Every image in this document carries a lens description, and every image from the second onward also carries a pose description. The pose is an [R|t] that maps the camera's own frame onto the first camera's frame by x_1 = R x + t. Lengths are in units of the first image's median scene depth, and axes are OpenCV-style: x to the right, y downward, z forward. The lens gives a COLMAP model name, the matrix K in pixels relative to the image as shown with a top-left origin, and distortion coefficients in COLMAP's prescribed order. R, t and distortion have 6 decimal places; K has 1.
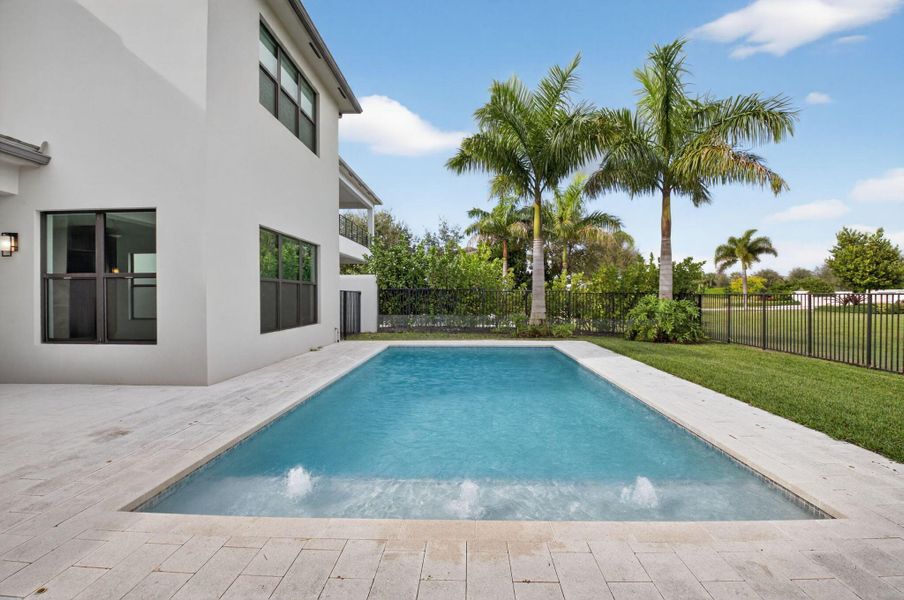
lens RADIAL K [[396.7, 0, 460.6], [0, 396.7, 298.7], [0, 0, 1]] dist [-0.007570, -0.010570]
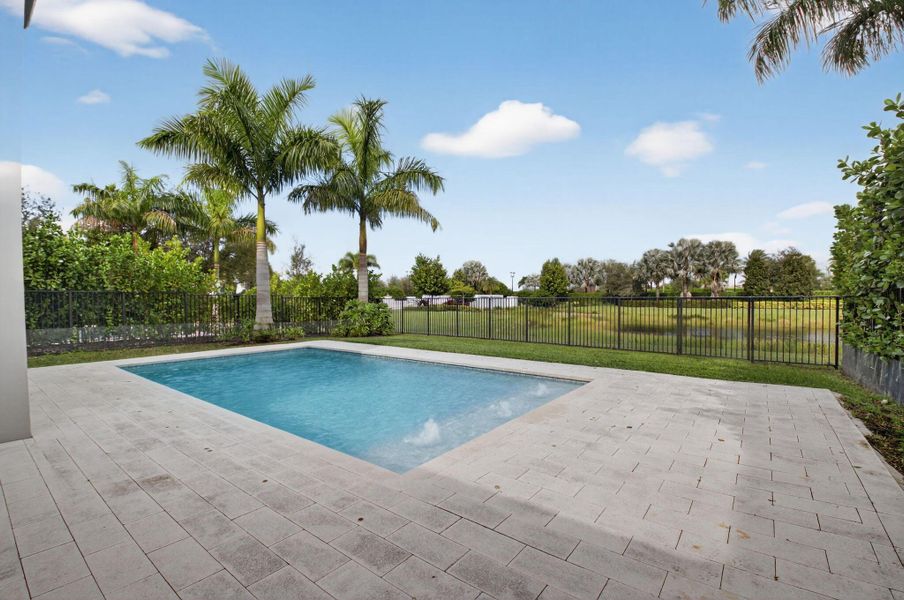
lens RADIAL K [[396.7, 0, 459.6], [0, 396.7, 312.6], [0, 0, 1]] dist [-0.007570, -0.010570]
pose [[0.587491, -0.028142, 0.808741, -0.321853], [0.009833, 0.999570, 0.027640, 0.001478], [-0.809171, -0.008286, 0.587515, 0.023235]]
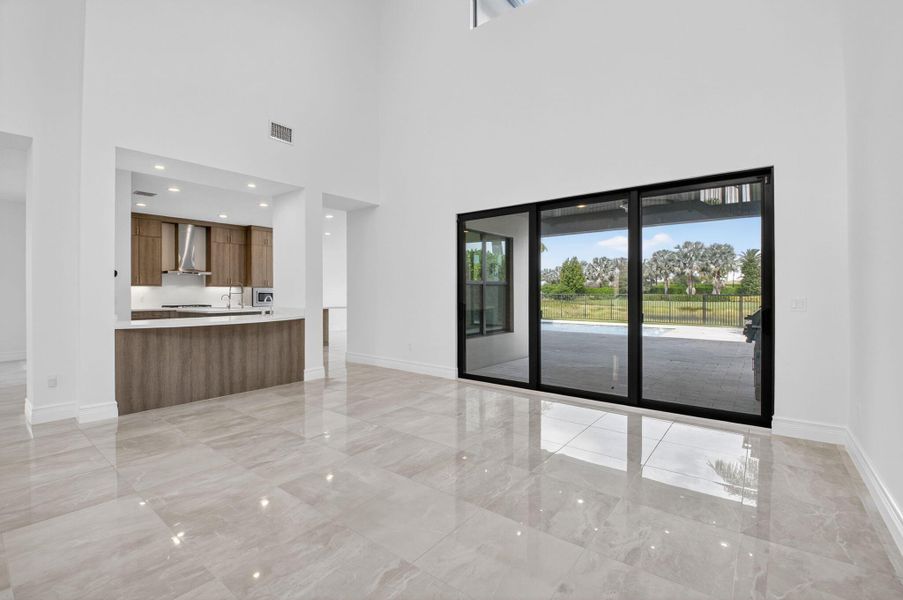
lens RADIAL K [[396.3, 0, 449.9], [0, 396.3, 292.9], [0, 0, 1]] dist [-0.007570, -0.010570]
pose [[0.604006, -0.000212, 0.796979, -1.271362], [0.006745, 0.999966, -0.004846, -0.011369], [-0.796951, 0.008302, 0.603987, -0.023991]]
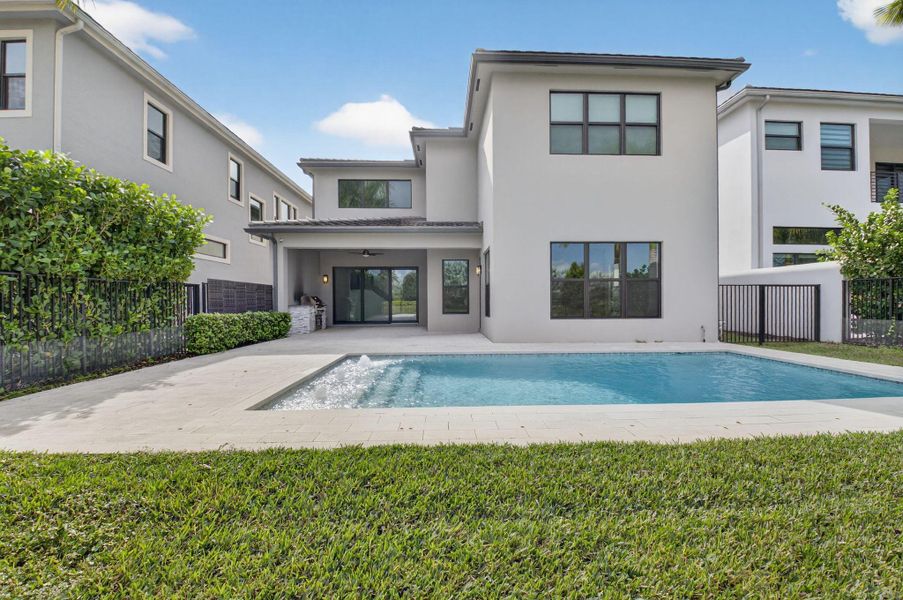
lens RADIAL K [[396.3, 0, 455.5], [0, 396.3, 303.0], [0, 0, 1]] dist [-0.007570, -0.010570]
pose [[0.055444, 0.001775, -0.998460, 0.490472], [-0.002936, 0.999994, 0.001614, 0.018343], [0.998457, 0.002842, 0.055449, 0.325852]]
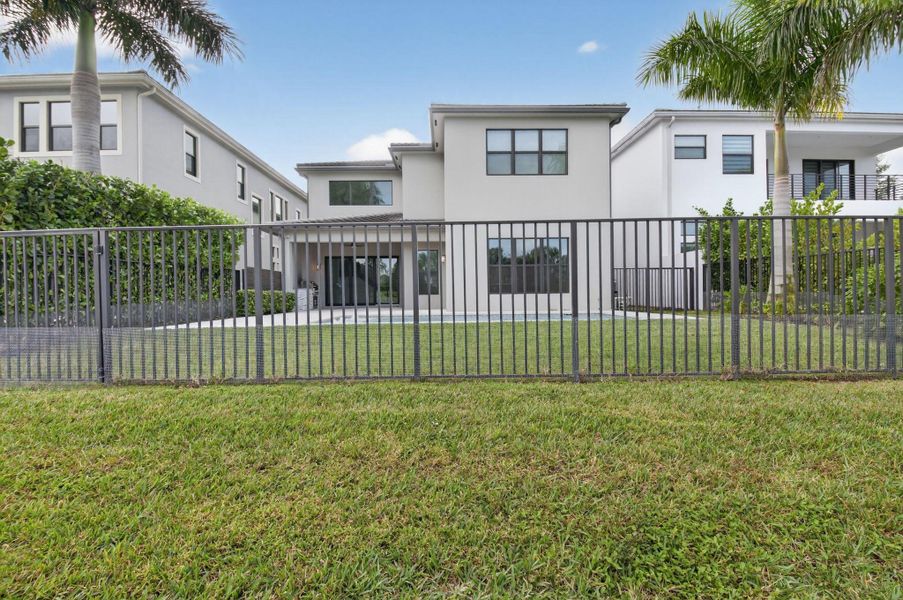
lens RADIAL K [[472.2, 0, 447.3], [0, 472.2, 297.7], [0, 0, 1]] dist [0.004946, 0.000161]
pose [[0.032987, 0.006500, -0.999435, 1.015598], [0.002648, 0.999975, 0.006591, 0.051732], [0.999452, -0.002864, 0.032969, 0.404619]]
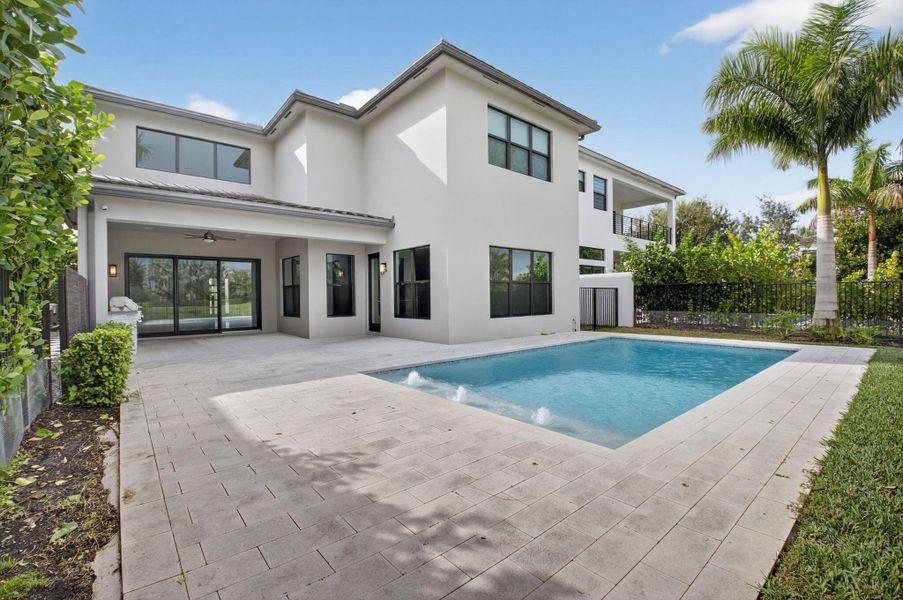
lens RADIAL K [[396.3, 0, 451.2], [0, 396.3, 294.7], [0, 0, 1]] dist [-0.007570, -0.010570]
pose [[0.659803, -0.011184, -0.751356, 0.290397], [0.004763, 0.999931, -0.010702, 0.009832], [0.751424, 0.003482, 0.659811, -0.052898]]
